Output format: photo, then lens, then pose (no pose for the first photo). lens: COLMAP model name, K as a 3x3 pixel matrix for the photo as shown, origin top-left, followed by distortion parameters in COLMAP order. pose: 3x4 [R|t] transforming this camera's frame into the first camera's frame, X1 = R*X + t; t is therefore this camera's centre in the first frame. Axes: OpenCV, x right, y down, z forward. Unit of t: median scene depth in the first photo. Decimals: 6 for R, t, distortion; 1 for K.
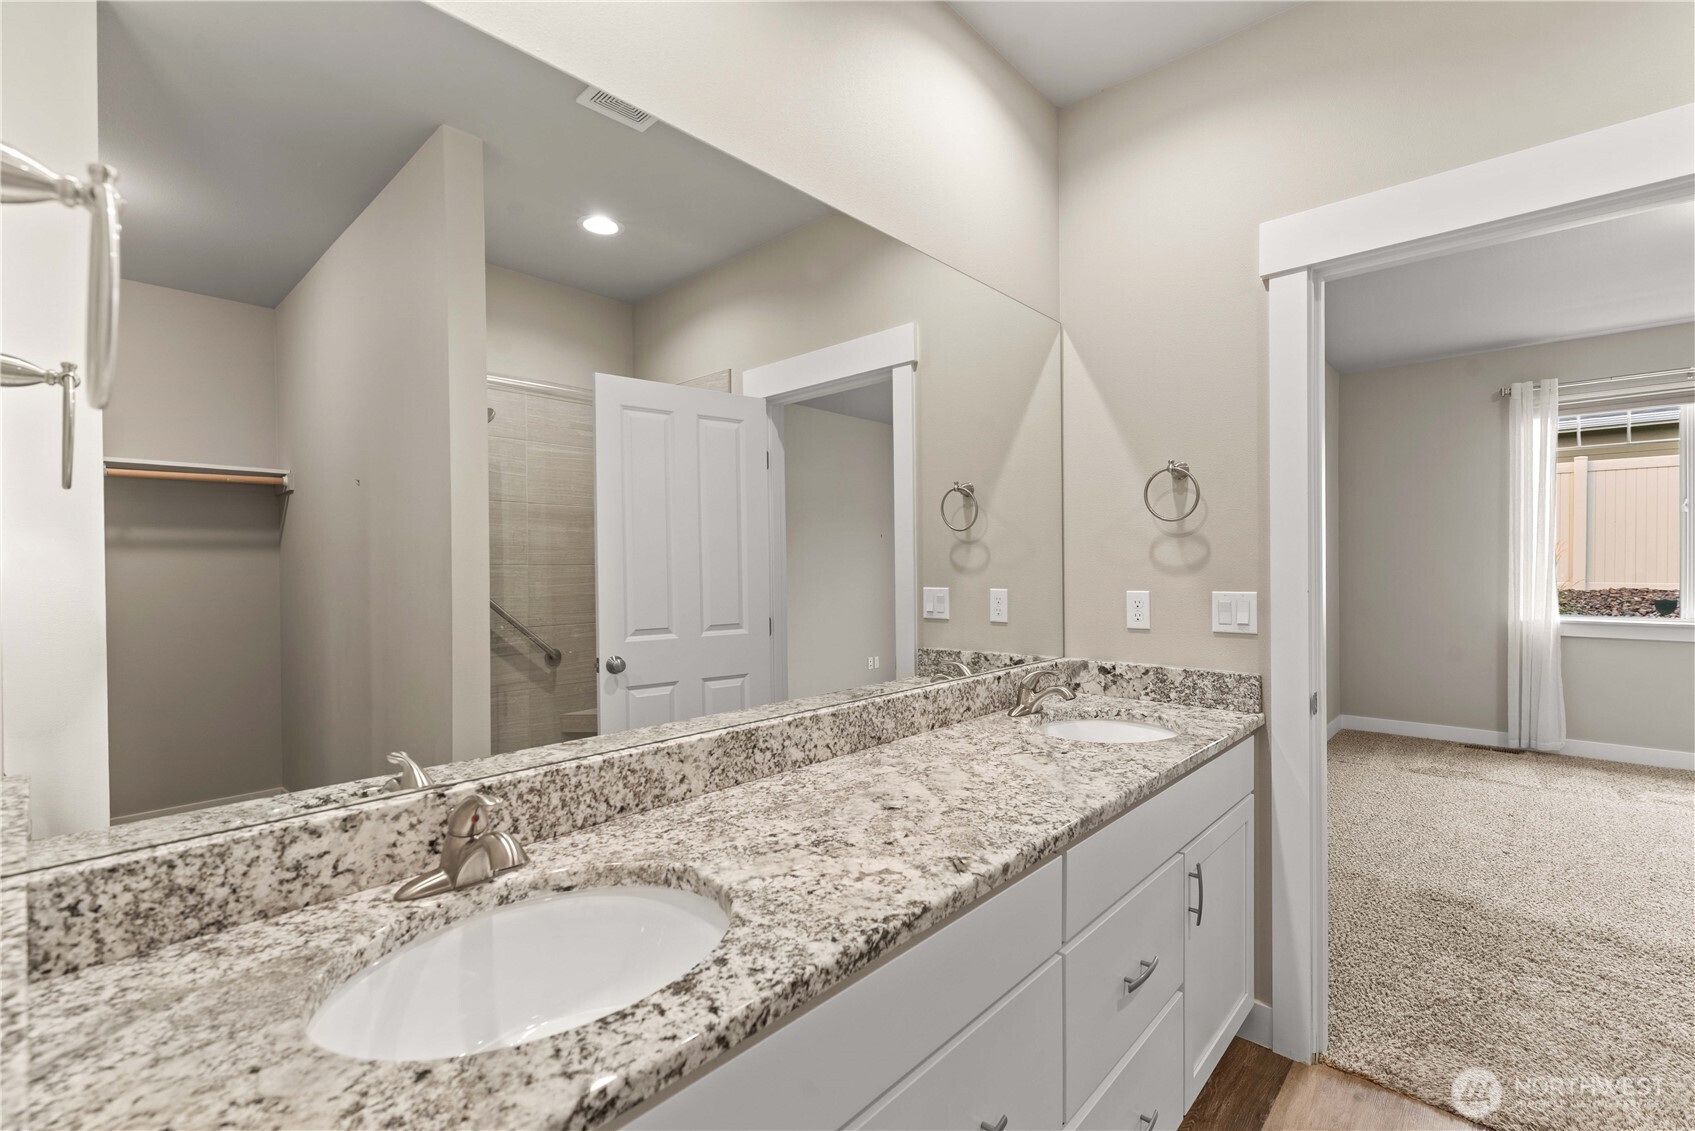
lens RADIAL K [[734.6, 0, 863.3], [0, 734.6, 565.4], [0, 0, 1]] dist [0.001638, 0.000083]
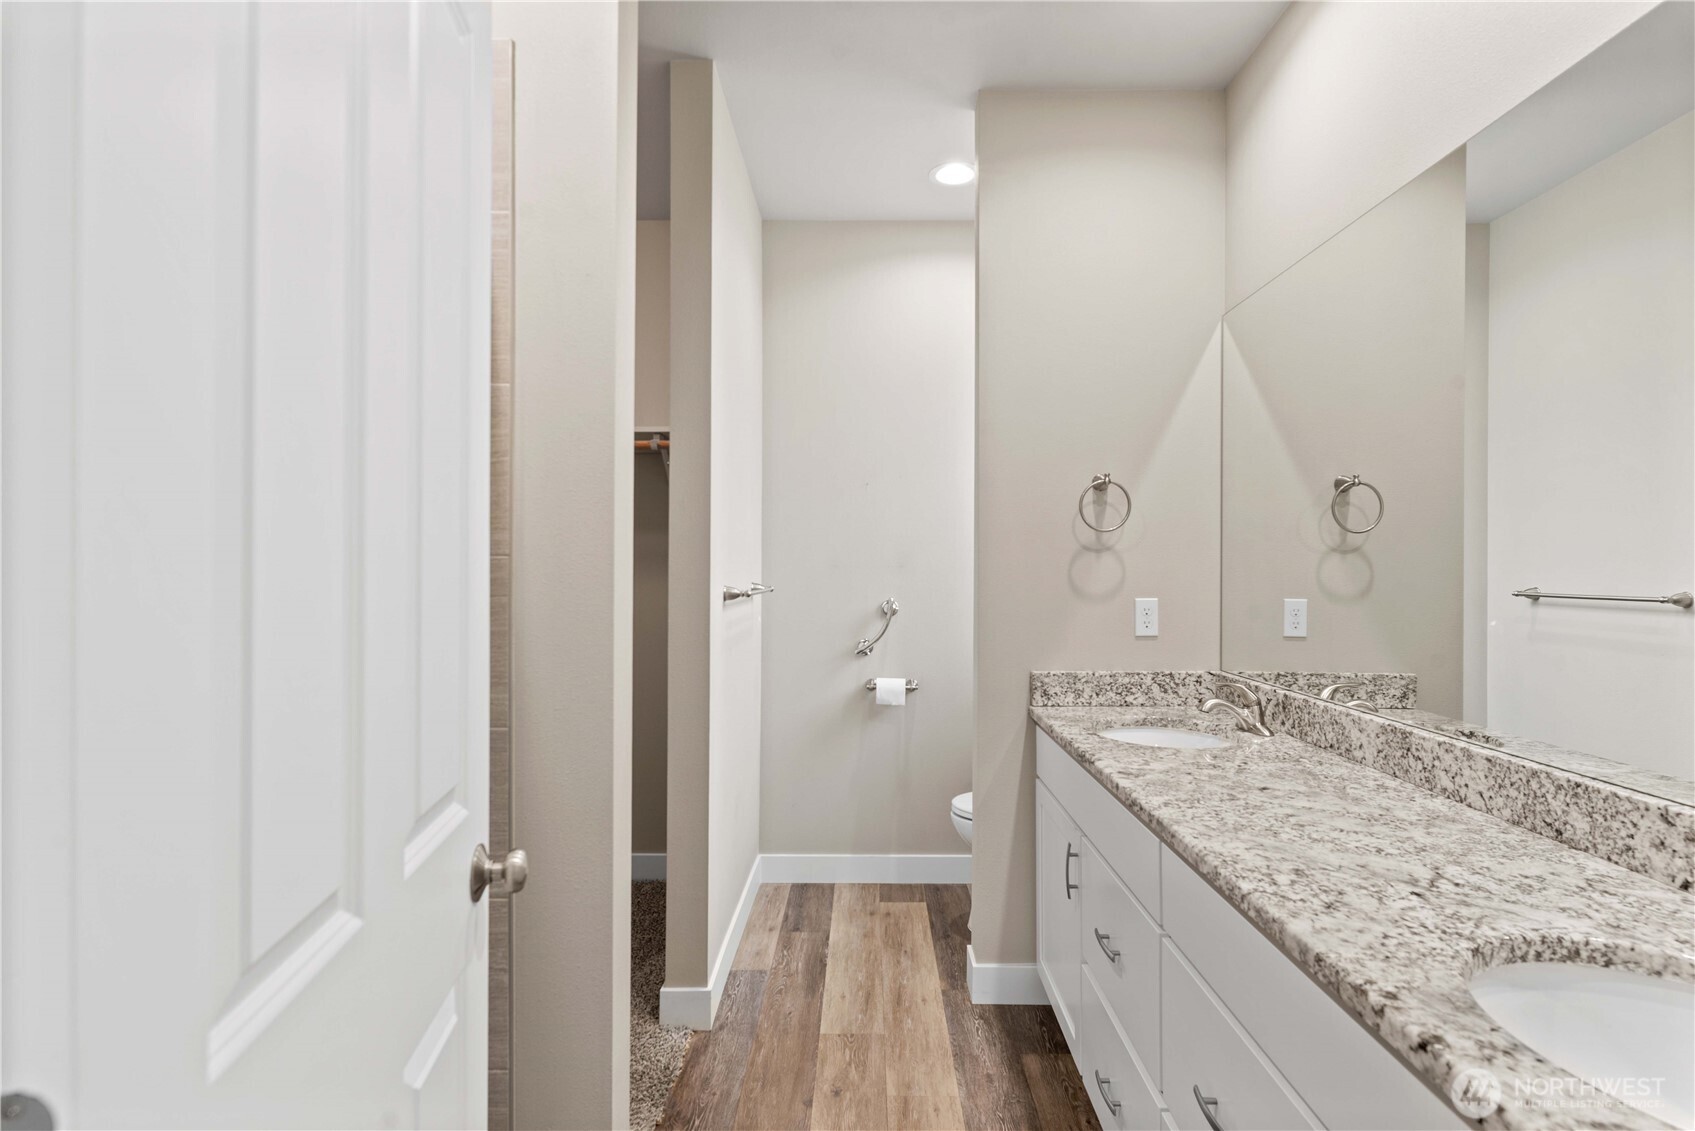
lens RADIAL K [[879.8, 0, 848.2], [0, 879.8, 567.0], [0, 0, 1]] dist [-0.000070, -0.000015]
pose [[-0.753787, 0.004688, -0.657102, 1.193126], [0.003849, 0.999989, 0.002719, -0.010459], [0.657108, -0.000480, -0.753796, 1.366414]]
